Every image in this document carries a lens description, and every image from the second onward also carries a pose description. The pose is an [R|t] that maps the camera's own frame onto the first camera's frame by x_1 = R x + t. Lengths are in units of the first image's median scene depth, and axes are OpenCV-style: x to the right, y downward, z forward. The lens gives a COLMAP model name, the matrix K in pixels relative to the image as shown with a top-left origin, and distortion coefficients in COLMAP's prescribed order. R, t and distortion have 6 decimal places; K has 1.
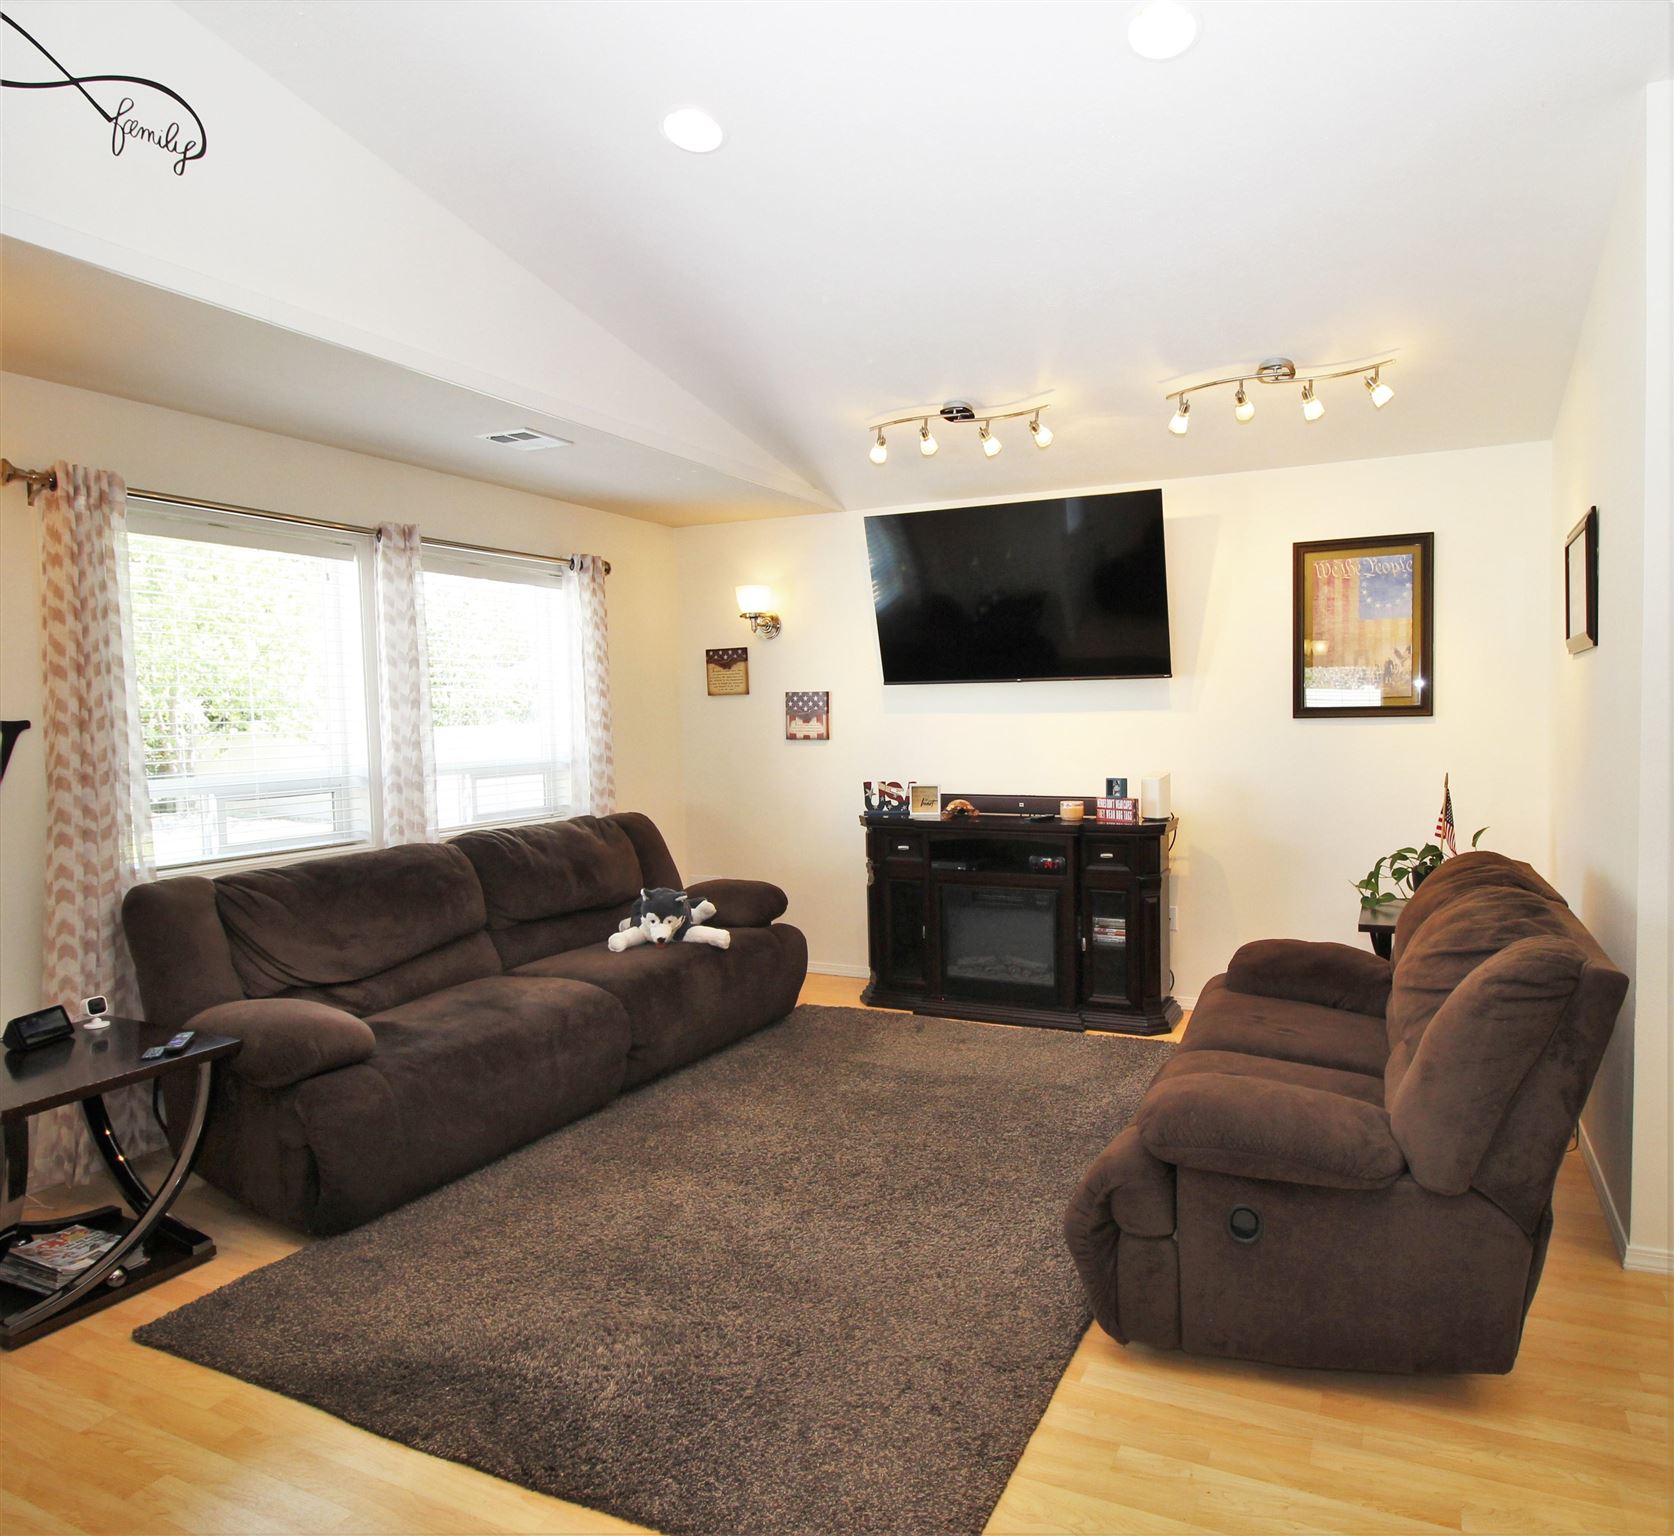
lens RADIAL K [[1077.2, 0, 939.9], [0, 1077.2, 772.8], [0, 0, 1]] dist [-0.006976, -0.004993]
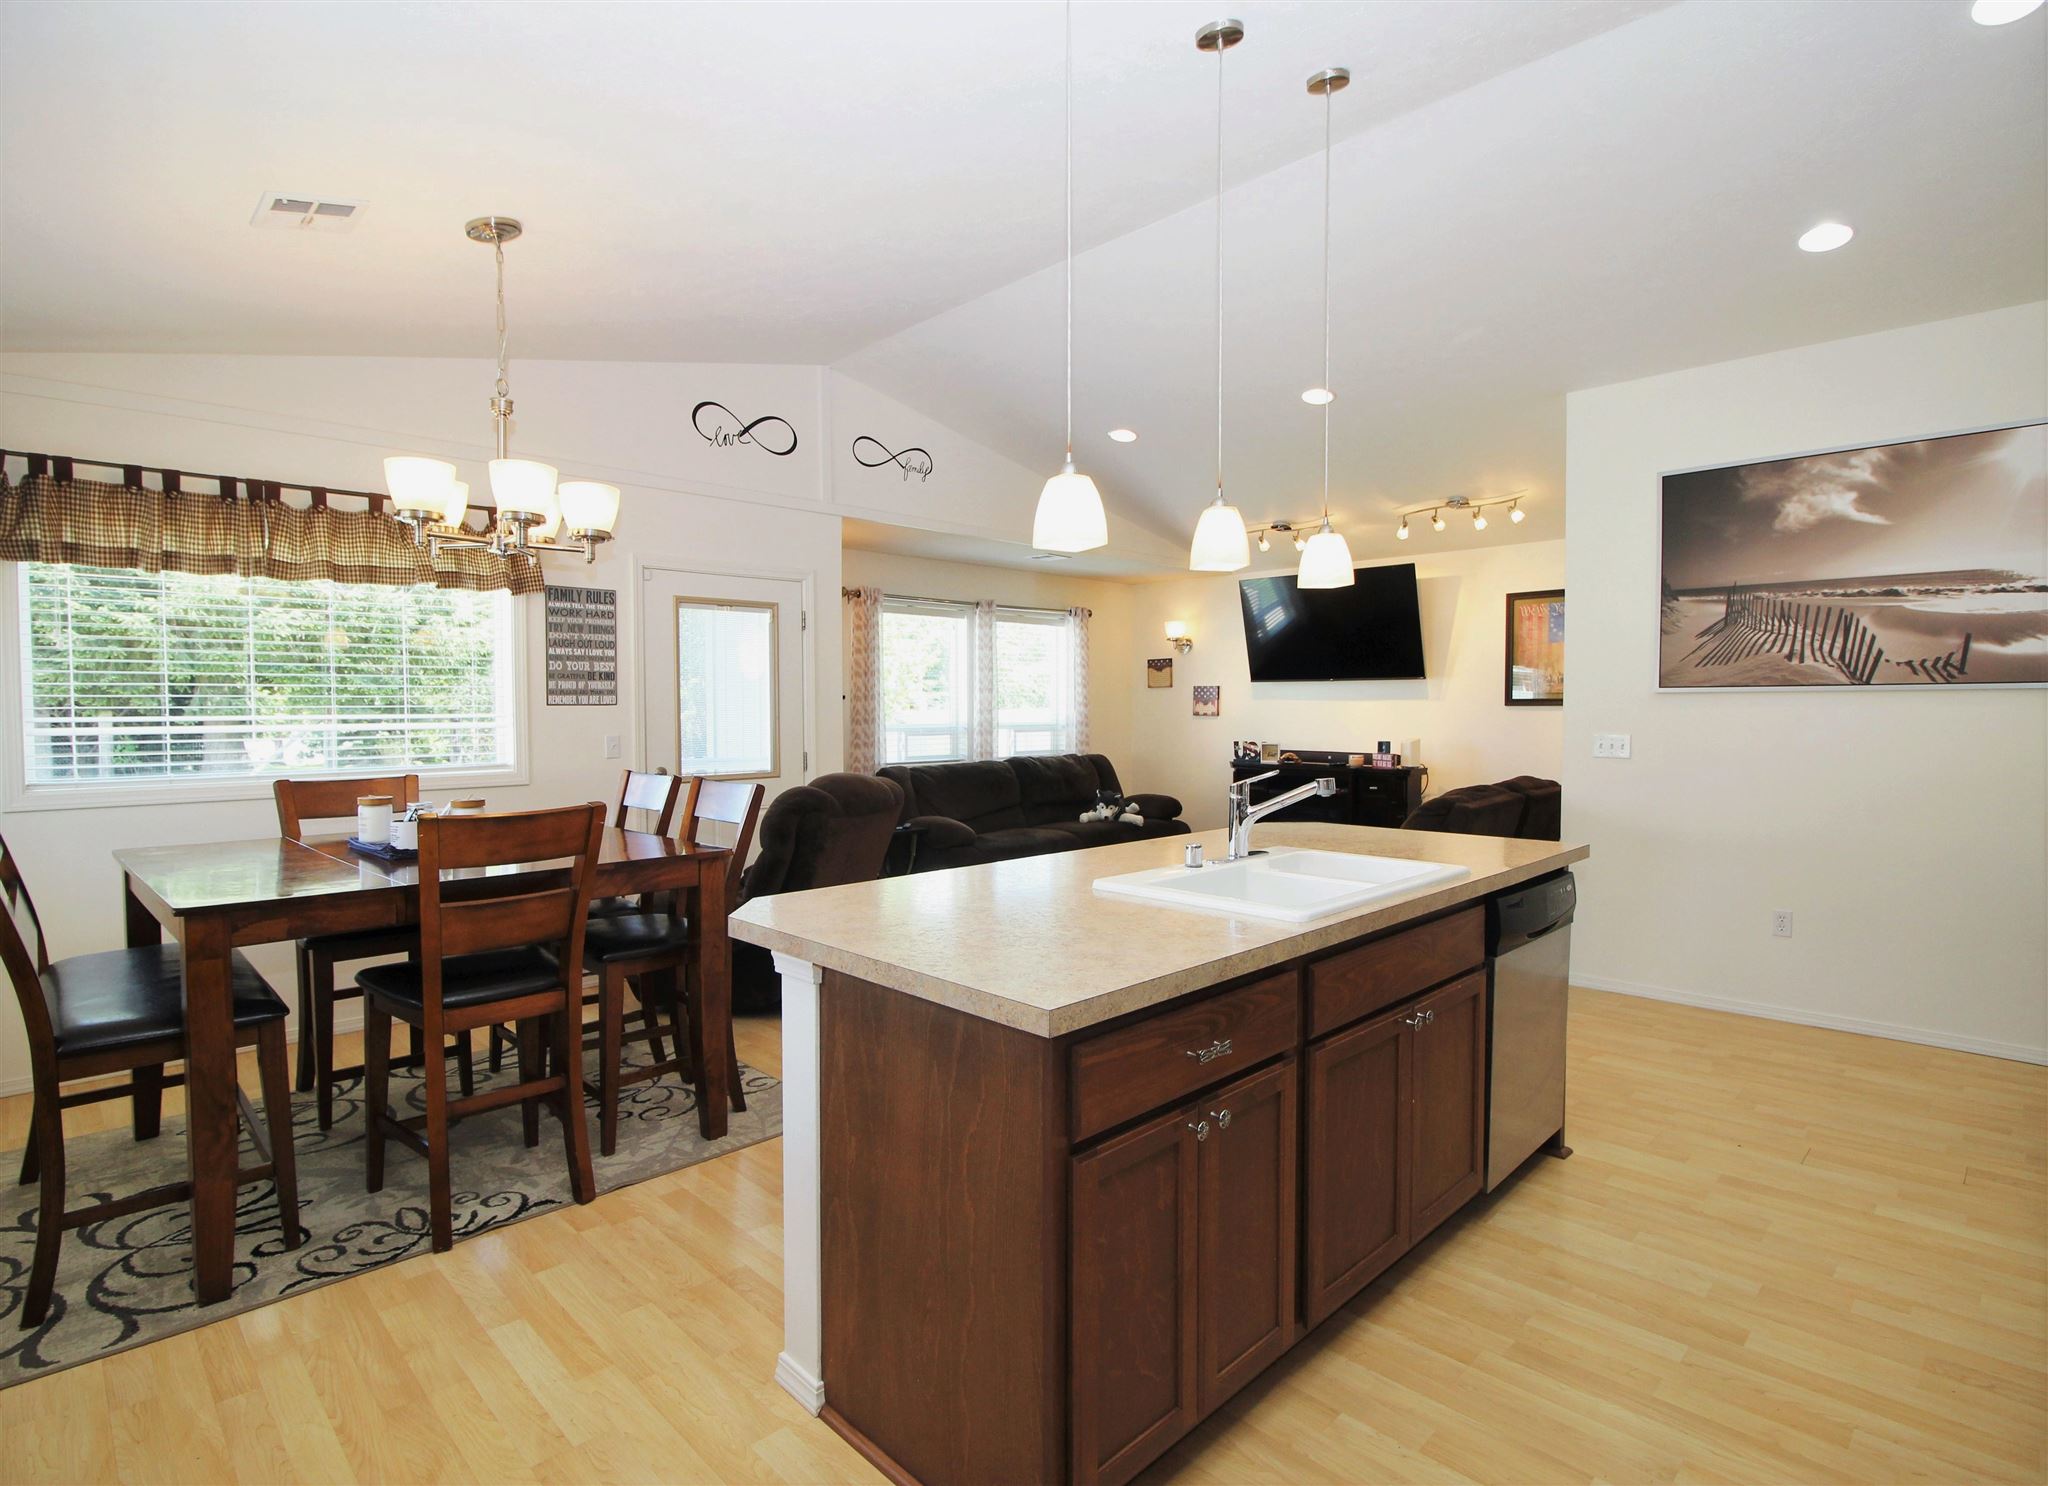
lens RADIAL K [[1022.0, 0, 1016.3], [0, 1022.0, 745.8], [0, 0, 1]] dist [-0.004028, -0.010221]
pose [[0.924385, 0.031143, -0.380188, 0.259912], [-0.036702, 0.999299, -0.007379, 0.047405], [0.379692, 0.020775, 0.924880, -0.686182]]
